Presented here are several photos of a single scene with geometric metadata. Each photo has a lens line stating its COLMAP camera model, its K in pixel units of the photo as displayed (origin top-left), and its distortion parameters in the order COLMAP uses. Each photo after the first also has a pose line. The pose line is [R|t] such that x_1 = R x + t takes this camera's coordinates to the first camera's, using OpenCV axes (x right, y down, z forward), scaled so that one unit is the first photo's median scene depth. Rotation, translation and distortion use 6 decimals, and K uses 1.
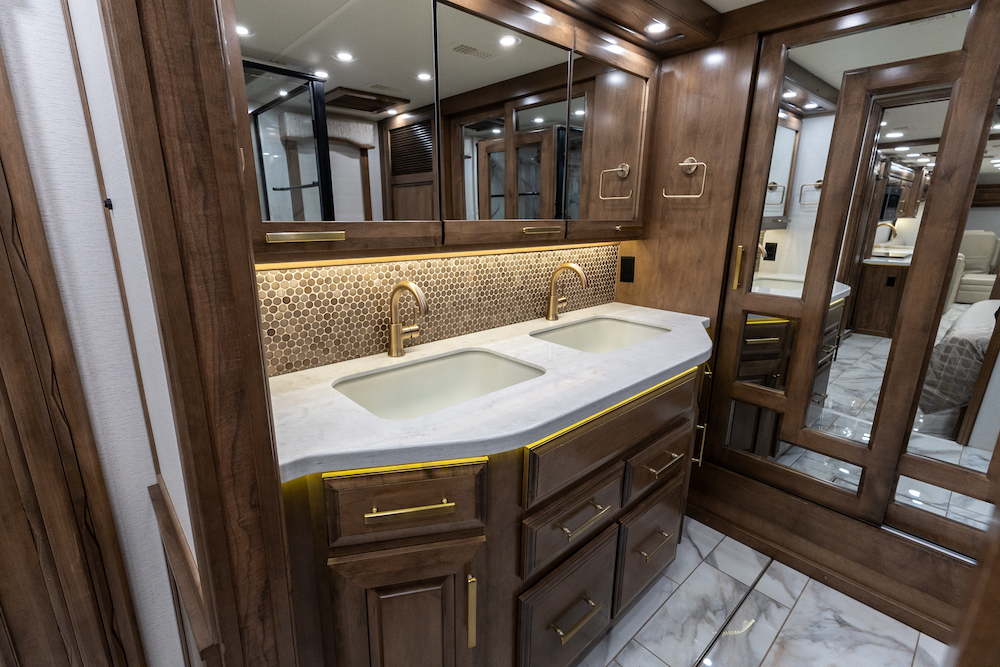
lens RADIAL K [[459.9, 0, 503.2], [0, 459.9, 336.2], [0, 0, 1]] dist [0.019934, -0.003382]
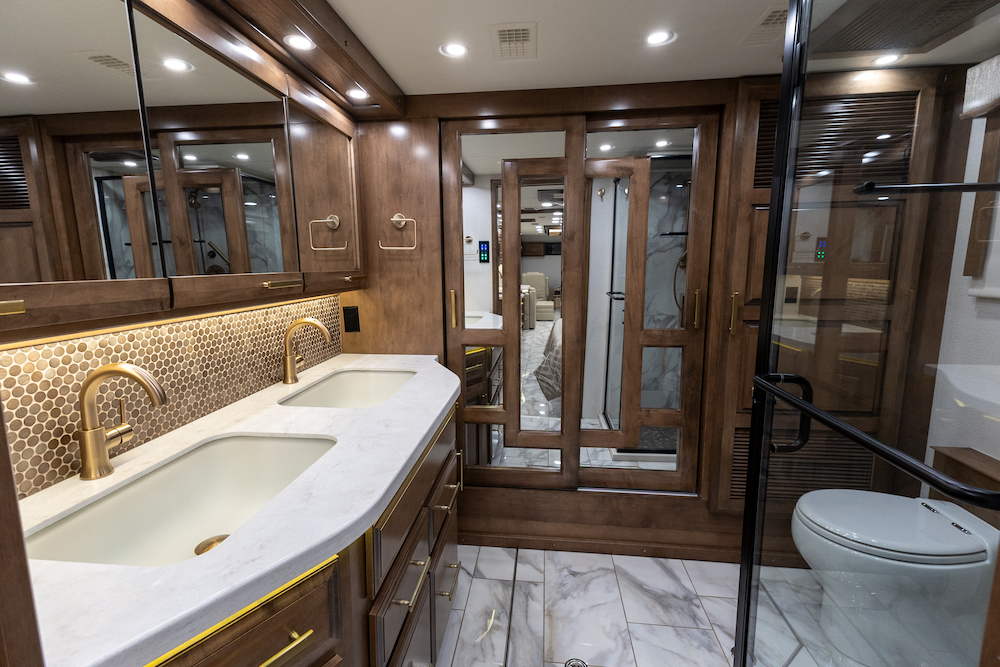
lens RADIAL K [[459.9, 0, 495.0], [0, 459.9, 335.0], [0, 0, 1]] dist [0.019934, -0.003382]
pose [[0.752998, -0.116256, 0.647671, -0.174325], [0.182649, 0.982519, -0.035992, -0.024081], [-0.632165, 0.145398, 0.761069, 0.069856]]
